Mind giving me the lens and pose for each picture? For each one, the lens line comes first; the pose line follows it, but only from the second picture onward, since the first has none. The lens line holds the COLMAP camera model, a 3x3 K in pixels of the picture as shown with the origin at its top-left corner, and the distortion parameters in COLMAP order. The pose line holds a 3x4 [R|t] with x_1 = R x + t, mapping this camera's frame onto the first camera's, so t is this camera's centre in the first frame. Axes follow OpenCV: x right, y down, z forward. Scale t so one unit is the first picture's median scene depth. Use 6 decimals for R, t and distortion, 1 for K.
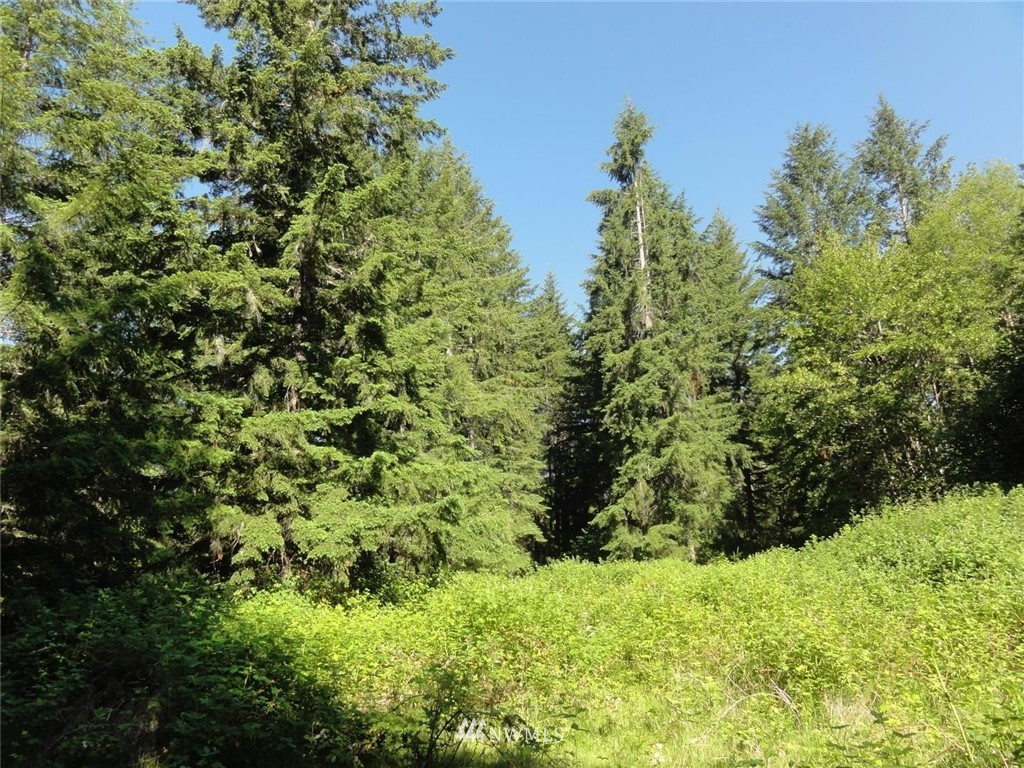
lens RADIAL K [[721.4, 0, 511.6], [0, 721.4, 382.8], [0, 0, 1]] dist [-0.007788, 0.002805]
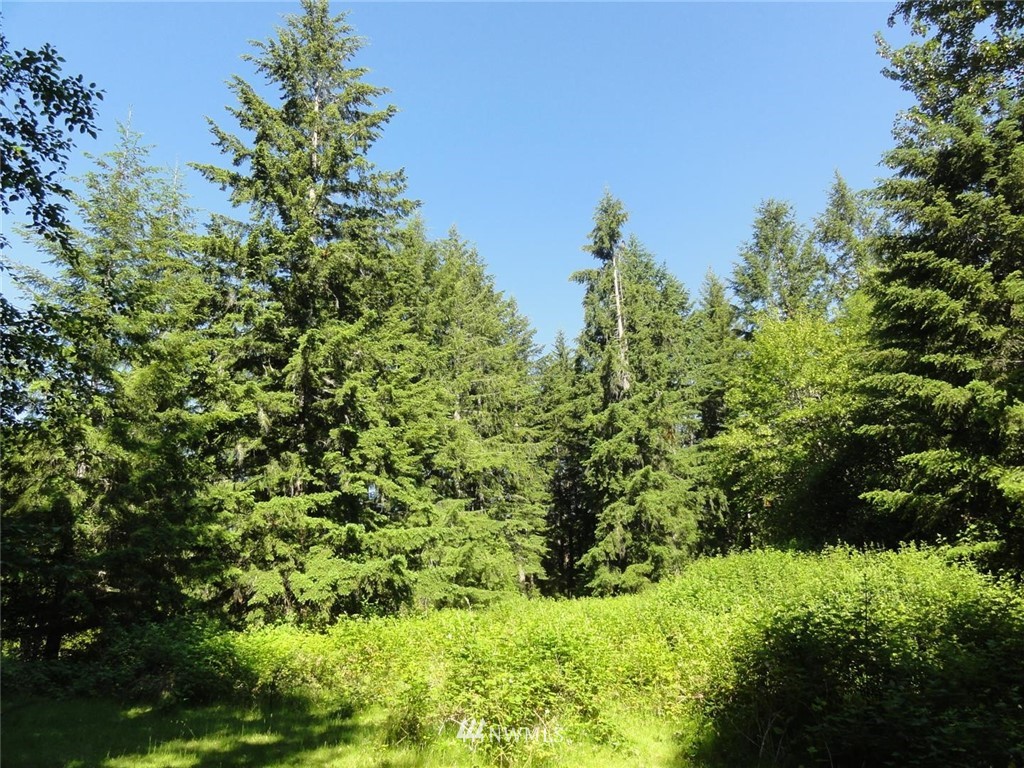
lens RADIAL K [[721.4, 0, 512.2], [0, 721.4, 385.3], [0, 0, 1]] dist [-0.007788, 0.002805]
pose [[0.996429, -0.033933, -0.077317, 0.109809], [0.030880, 0.998709, -0.040345, -0.047506], [0.078587, 0.037813, 0.996190, -0.170593]]
